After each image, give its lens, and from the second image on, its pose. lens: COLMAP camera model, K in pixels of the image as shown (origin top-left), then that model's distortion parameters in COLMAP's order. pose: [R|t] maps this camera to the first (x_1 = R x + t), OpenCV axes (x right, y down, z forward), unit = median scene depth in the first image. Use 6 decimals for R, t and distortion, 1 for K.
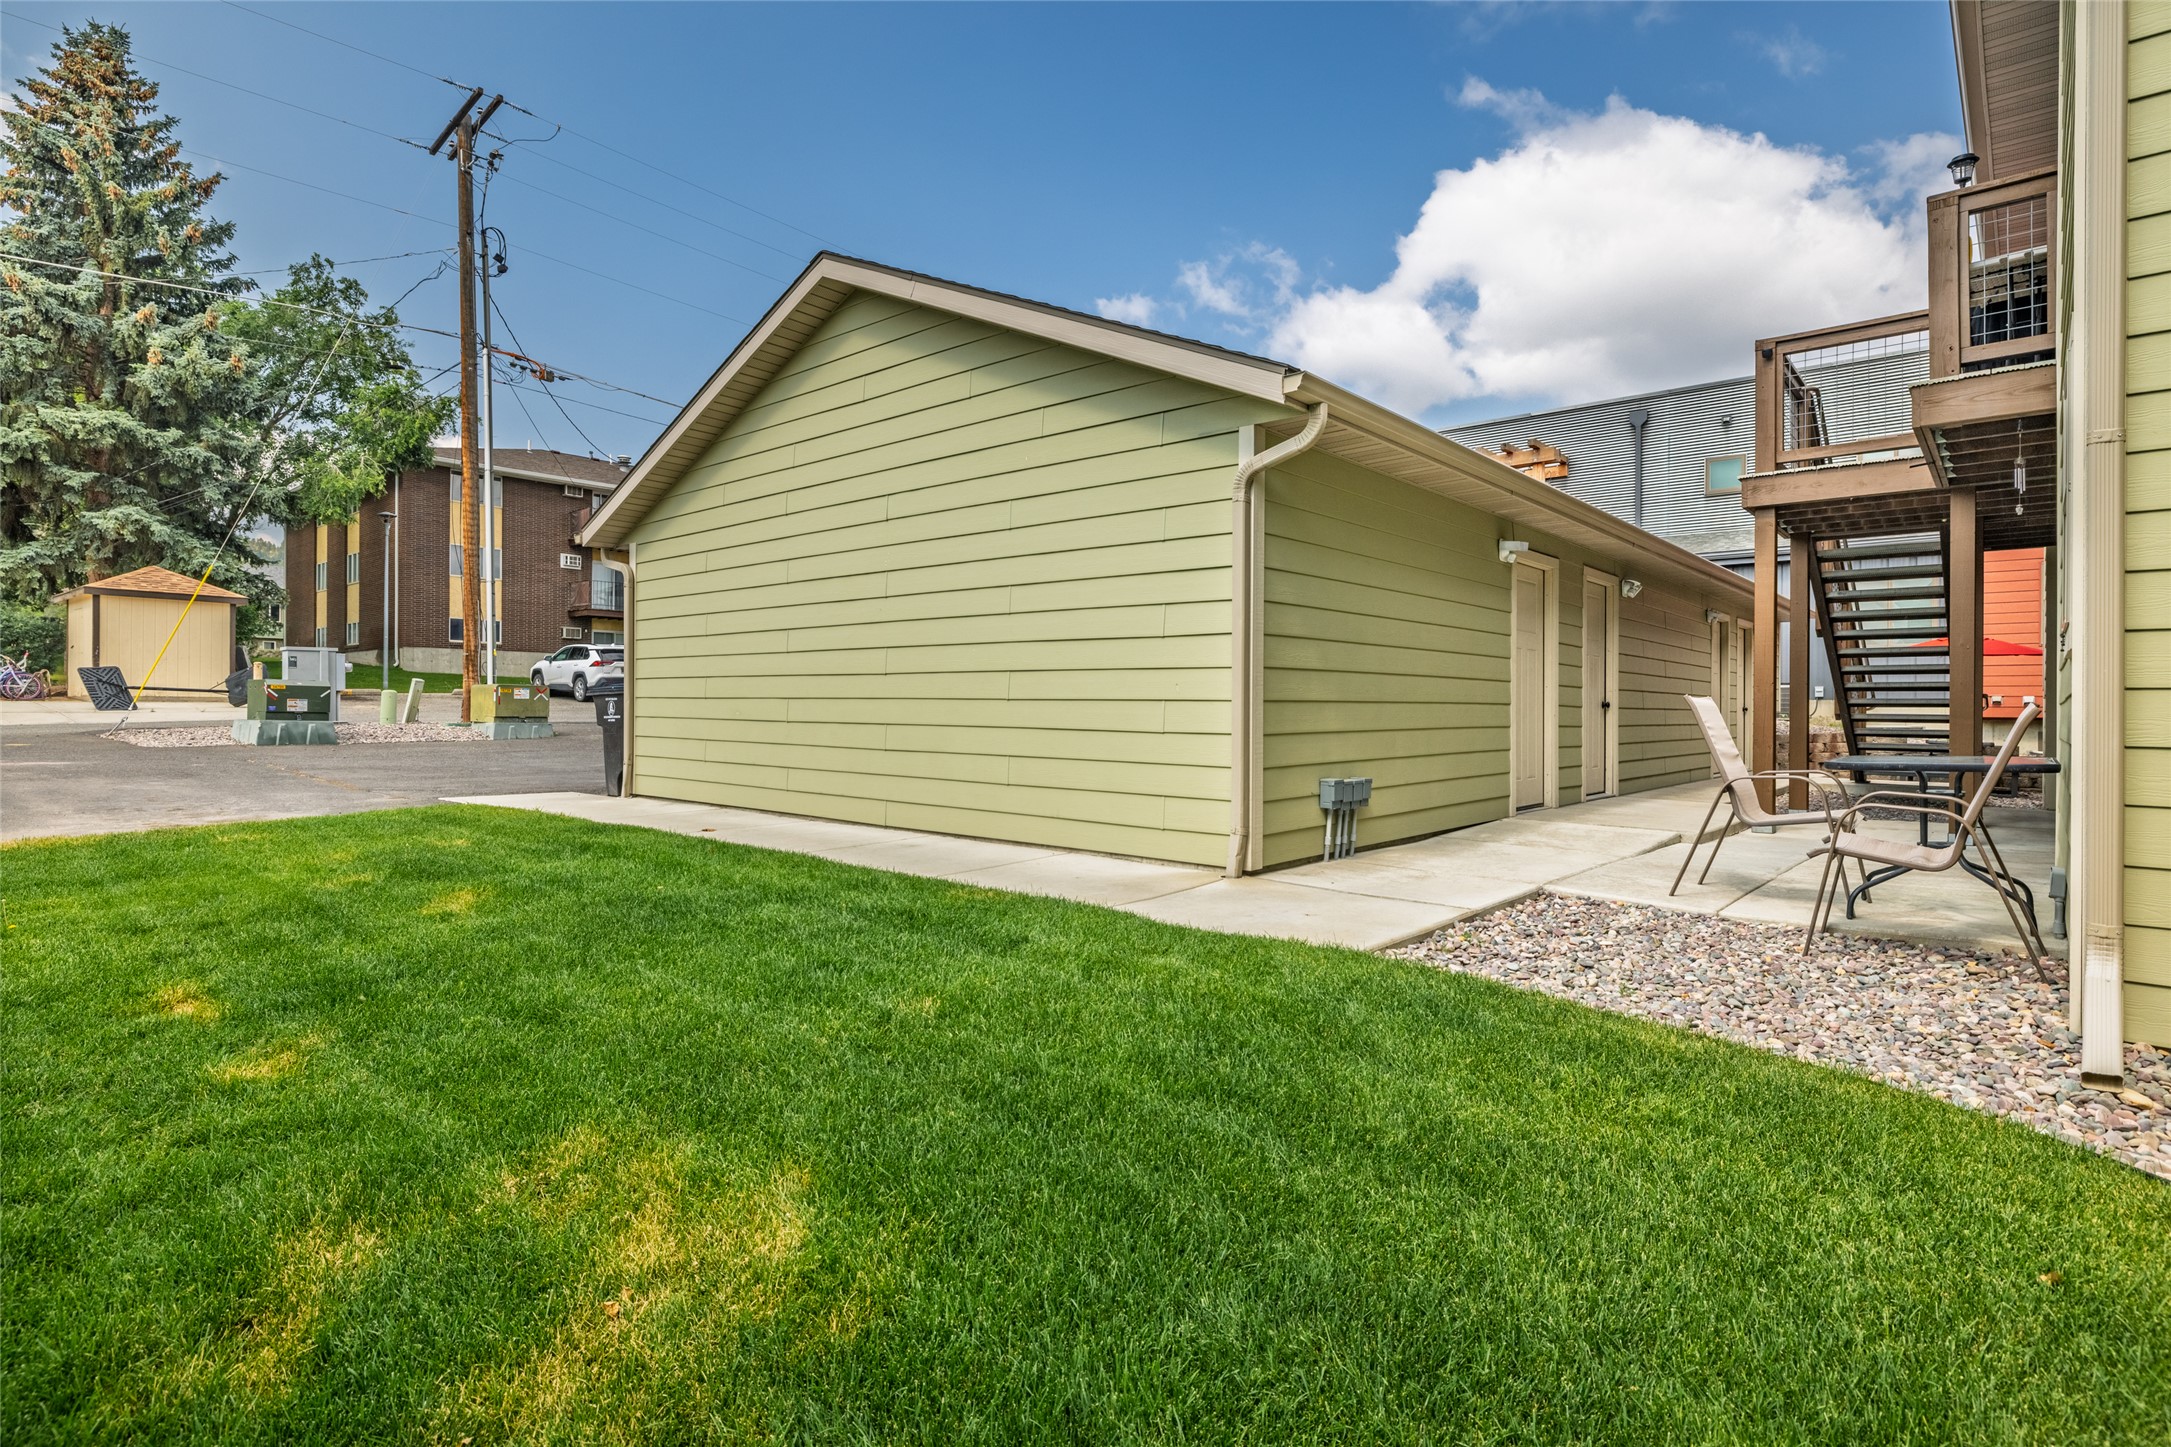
lens RADIAL K [[1102.3, 0, 1081.2], [0, 1102.3, 711.2], [0, 0, 1]] dist [-0.003759, -0.000597]
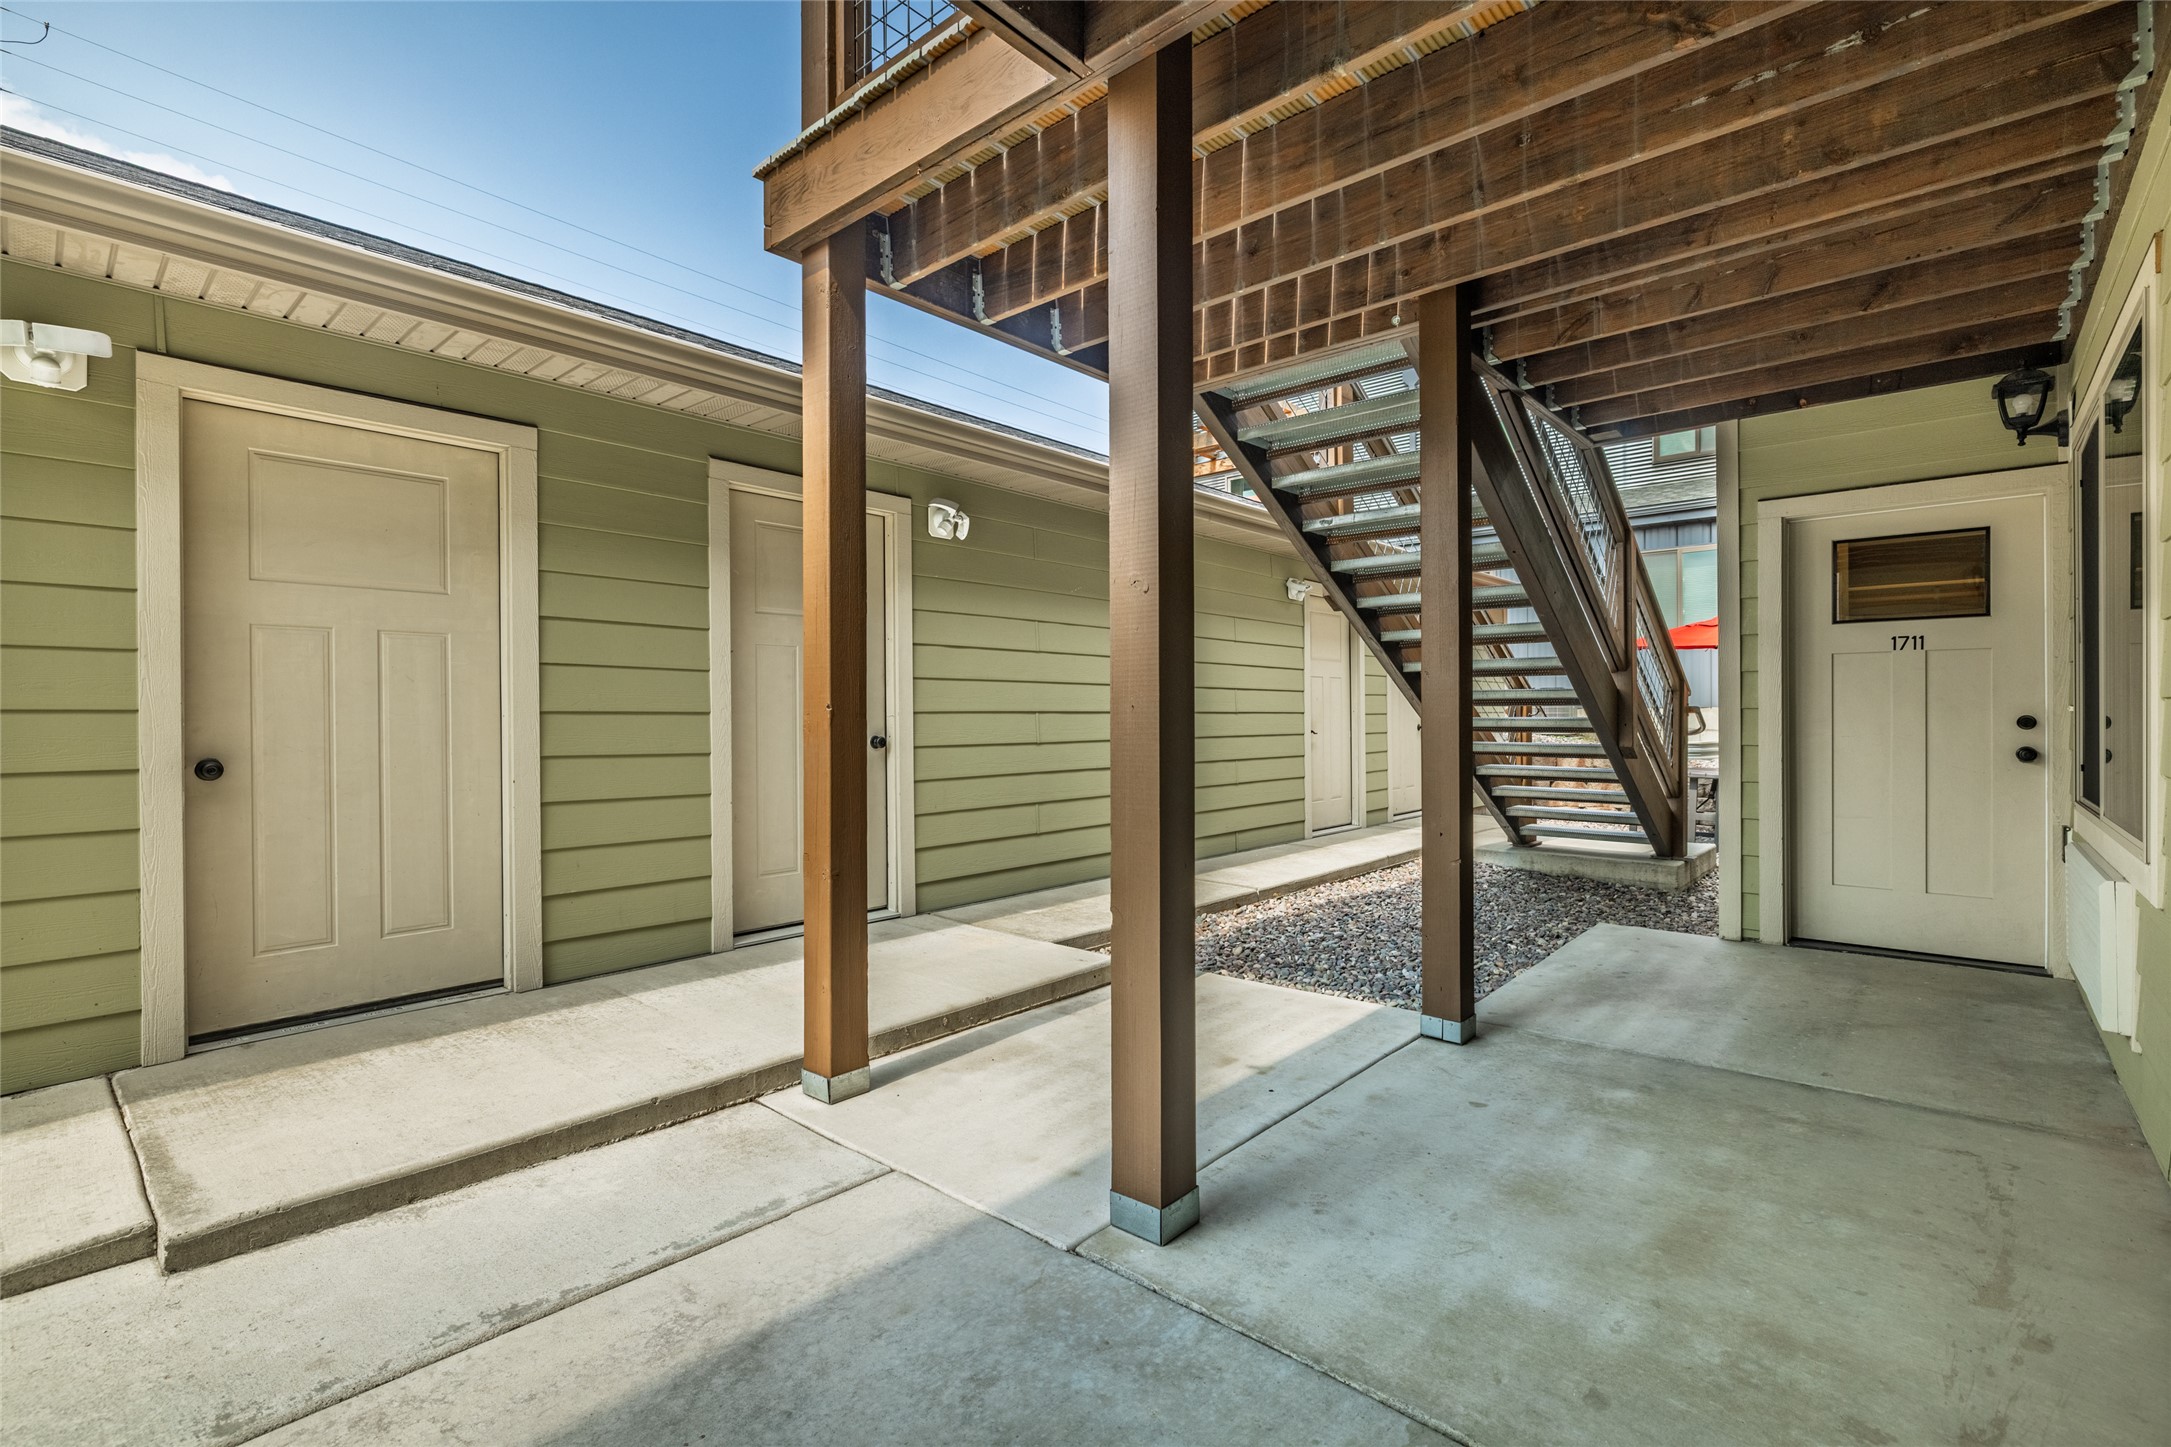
lens RADIAL K [[971.2, 0, 1084.9], [0, 971.2, 720.9], [0, 0, 1]] dist [-0.000789, -0.000041]
pose [[0.999941, -0.010888, 0.000179, 2.413021], [0.010888, 0.999940, -0.001014, -0.059705], [-0.000168, 0.001016, 0.999999, 2.270180]]
